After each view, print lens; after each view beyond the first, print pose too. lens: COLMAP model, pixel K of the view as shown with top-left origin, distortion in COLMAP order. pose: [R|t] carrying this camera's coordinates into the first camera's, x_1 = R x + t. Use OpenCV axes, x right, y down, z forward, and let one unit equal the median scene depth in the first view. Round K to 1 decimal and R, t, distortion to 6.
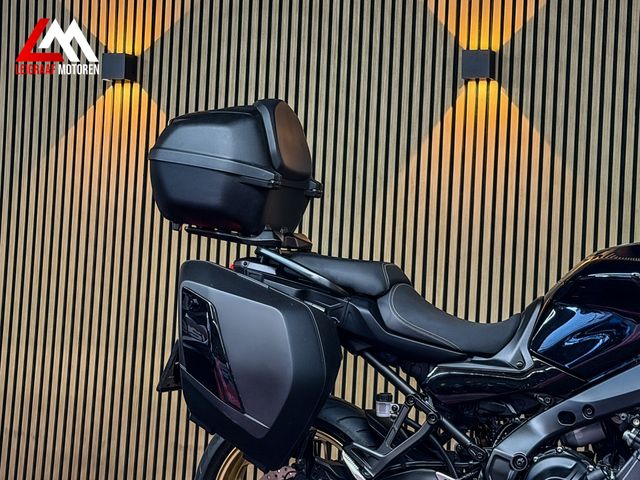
lens RADIAL K [[1432.9, 0, 319.3], [0, 1432.9, 245.8], [0, 0, 1]] dist [0.137995, 0.000000]
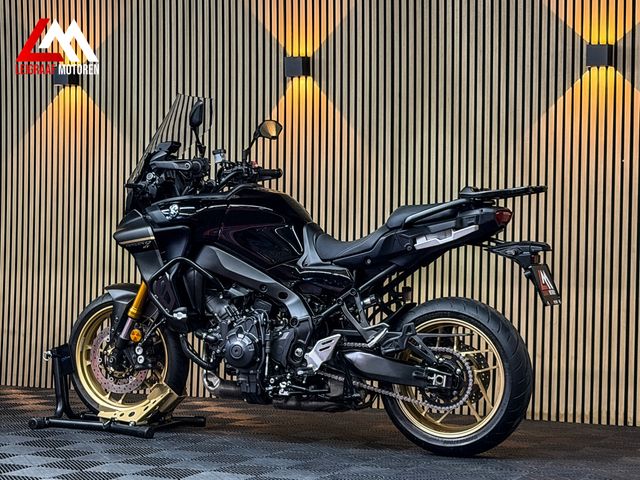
lens RADIAL K [[1432.9, 0, 324.1], [0, 1432.9, 250.8], [0, 0, 1]] dist [0.137995, 0.000000]
pose [[0.995108, -0.033924, -0.092786, 0.374183], [0.037163, 0.998751, 0.033403, 0.017897], [0.091537, -0.036688, 0.995126, -0.631022]]
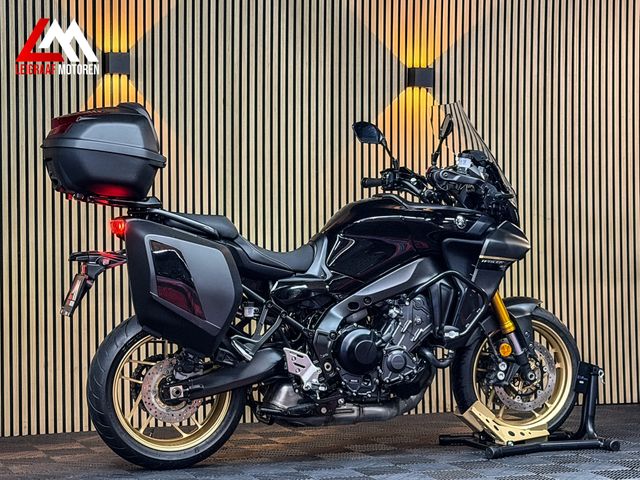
lens RADIAL K [[1432.9, 0, 321.1], [0, 1432.9, 245.2], [0, 0, 1]] dist [0.137995, 0.000000]
pose [[0.762665, -0.055941, 0.644370, -0.866822], [0.022534, 0.997946, 0.059965, -0.046331], [-0.646401, -0.031213, 0.762359, -0.208856]]
